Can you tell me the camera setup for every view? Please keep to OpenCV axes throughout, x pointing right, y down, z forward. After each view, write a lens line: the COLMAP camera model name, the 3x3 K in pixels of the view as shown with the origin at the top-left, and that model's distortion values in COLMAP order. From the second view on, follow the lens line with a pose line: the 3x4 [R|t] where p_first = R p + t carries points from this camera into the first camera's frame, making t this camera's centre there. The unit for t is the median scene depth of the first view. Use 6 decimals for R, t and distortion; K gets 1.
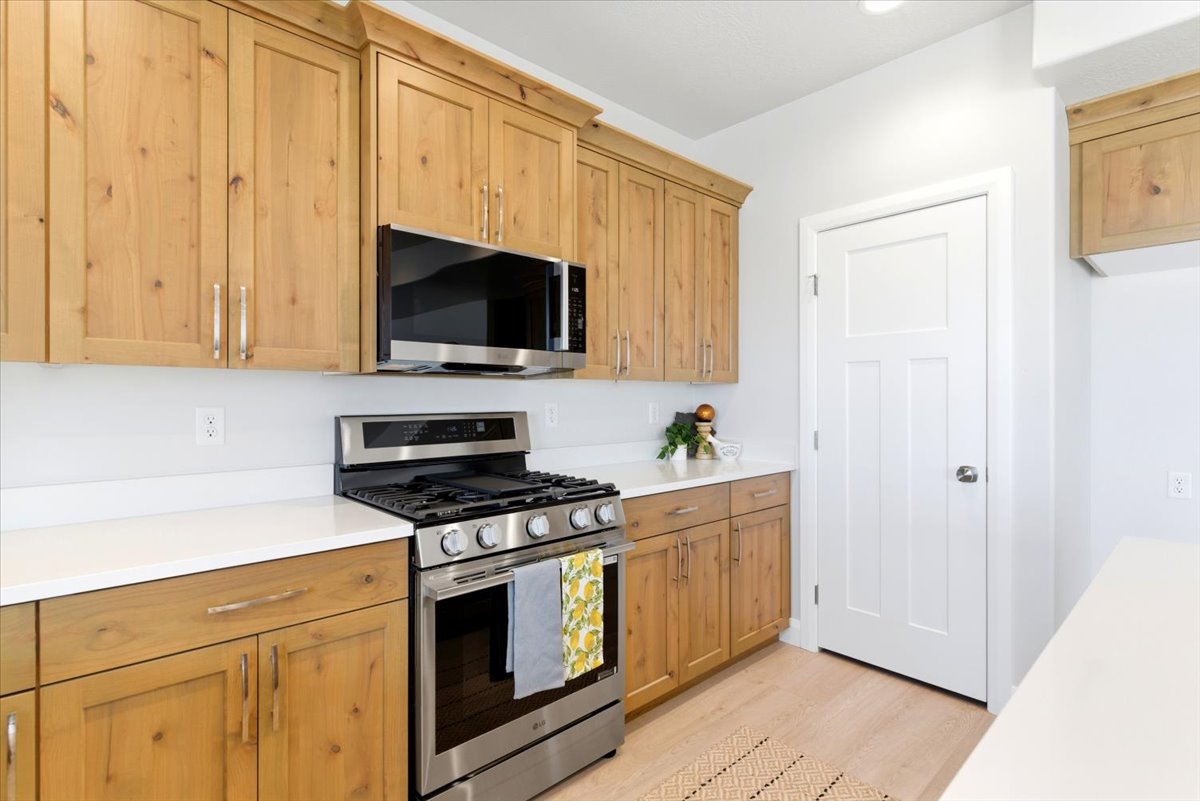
lens RADIAL K [[576.0, 0, 585.4], [0, 576.0, 398.3], [0, 0, 1]] dist [-0.003792, 0.002374]
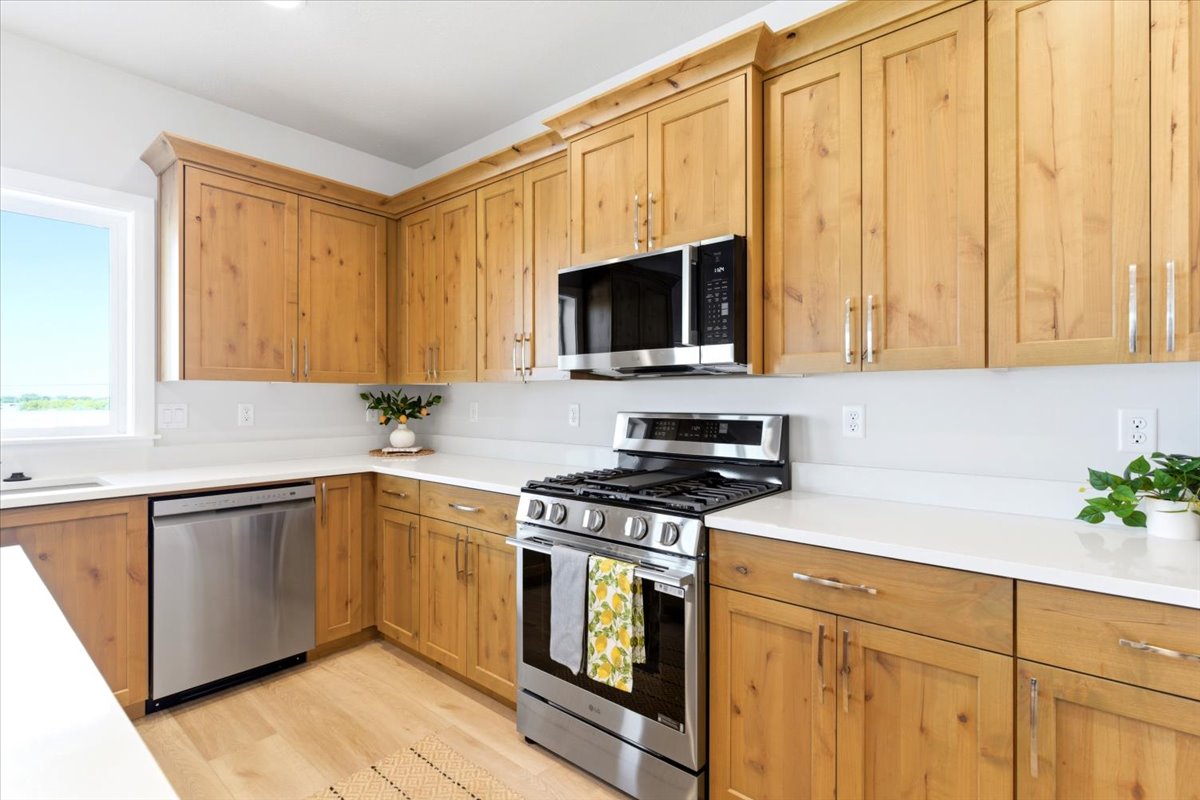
lens RADIAL K [[576.0, 0, 604.9], [0, 576.0, 397.3], [0, 0, 1]] dist [-0.003792, 0.002374]
pose [[0.129213, -0.001873, -0.991615, 0.840053], [-0.003031, 0.999993, -0.002284, -0.000157], [0.991612, 0.003301, 0.129207, 0.767024]]
